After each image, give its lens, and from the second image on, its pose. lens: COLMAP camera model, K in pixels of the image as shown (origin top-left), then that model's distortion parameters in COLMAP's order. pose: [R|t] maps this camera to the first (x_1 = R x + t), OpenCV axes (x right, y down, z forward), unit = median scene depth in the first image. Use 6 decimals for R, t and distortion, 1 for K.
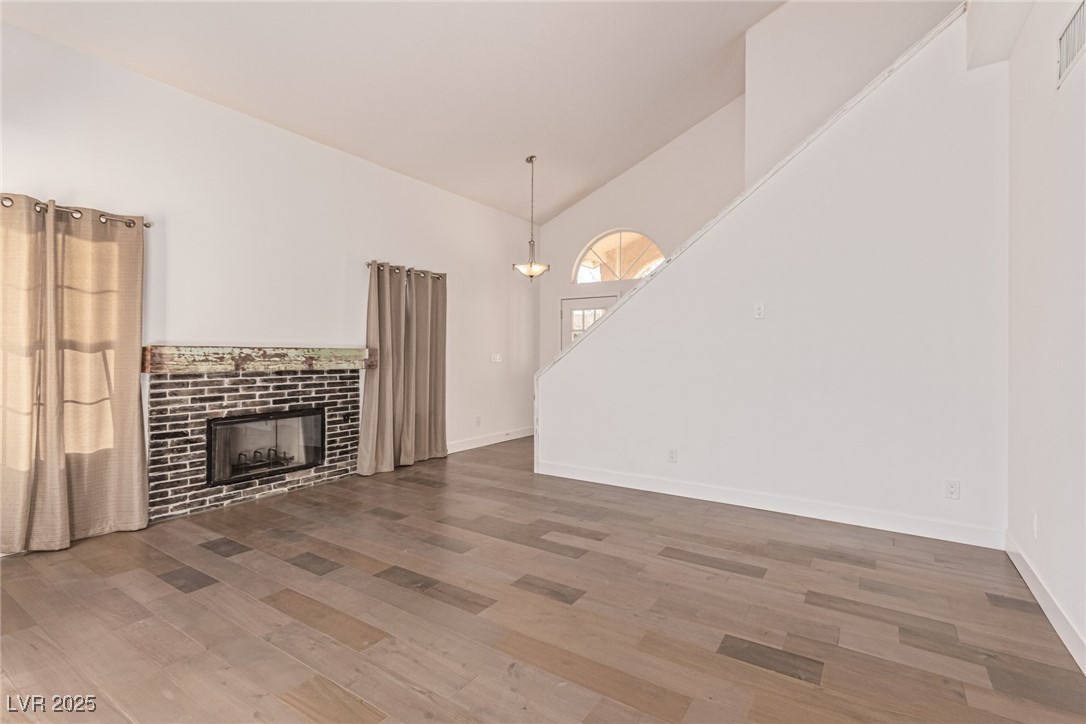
lens RADIAL K [[505.1, 0, 554.9], [0, 505.1, 356.8], [0, 0, 1]] dist [0.002577, 0.000617]
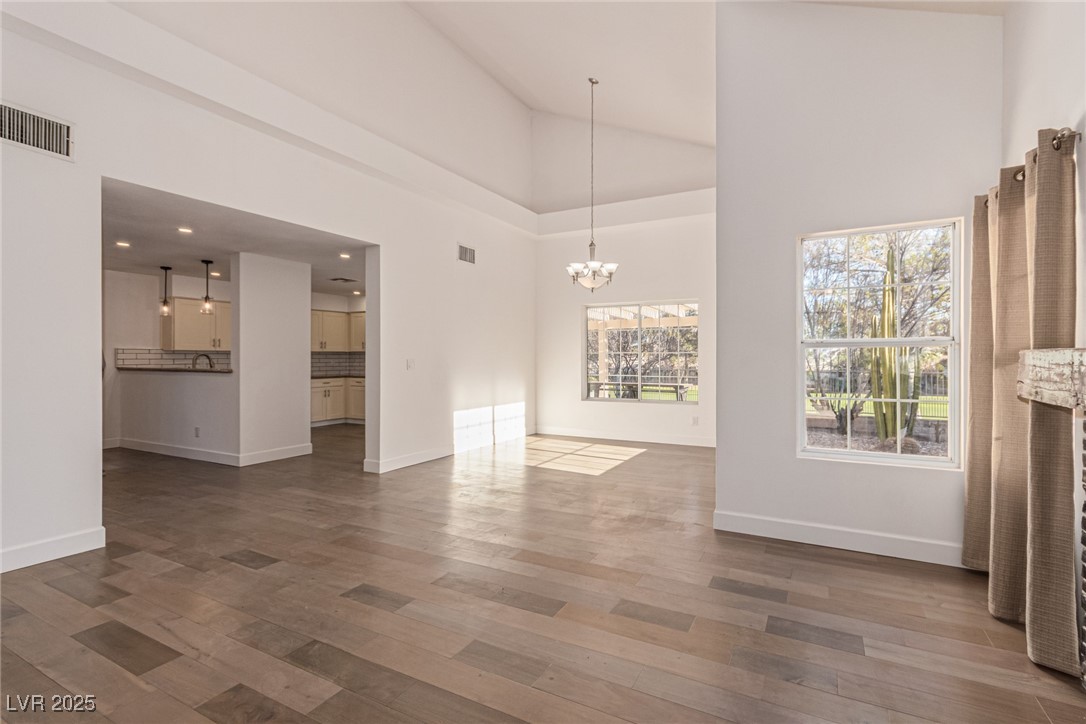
lens RADIAL K [[505.1, 0, 554.9], [0, 505.1, 356.8], [0, 0, 1]] dist [0.002577, 0.000617]
pose [[-0.996224, -0.006858, -0.086551, -0.176737], [-0.007516, 0.999945, 0.007274, -0.013692], [0.086496, 0.007897, -0.996221, 1.311198]]
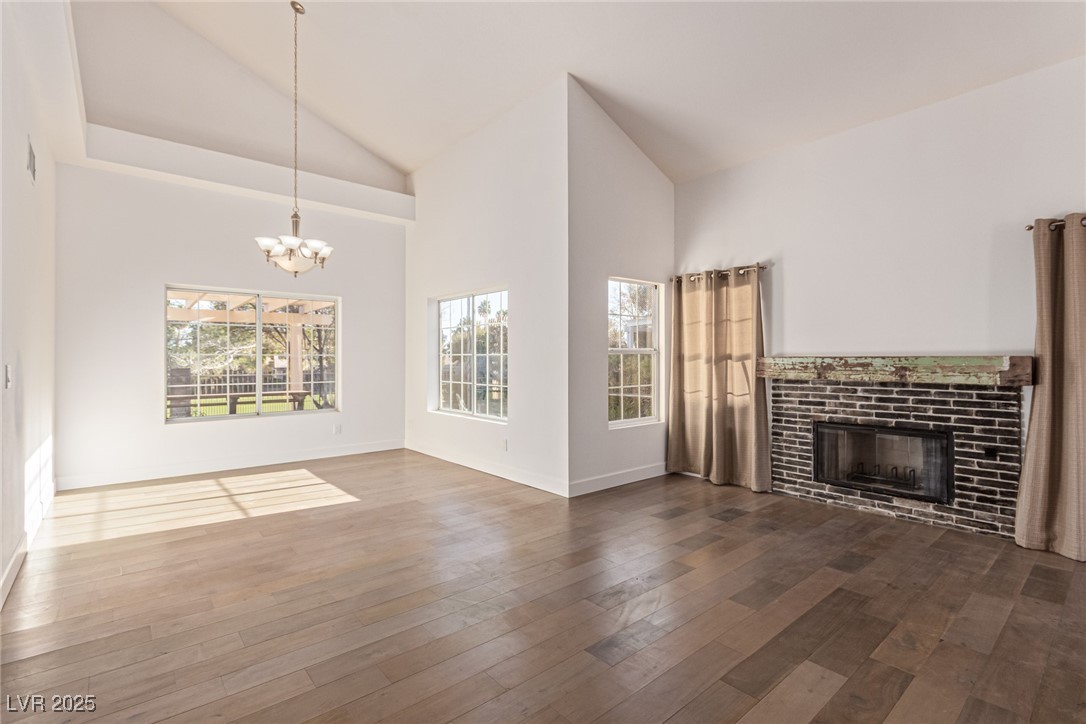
lens RADIAL K [[505.1, 0, 554.9], [0, 505.1, 356.8], [0, 0, 1]] dist [0.002577, 0.000617]
pose [[-0.281906, -0.011668, -0.959371, 0.544923], [-0.008109, 0.999919, -0.009779, -0.004122], [0.959408, 0.005023, -0.281978, 0.729177]]
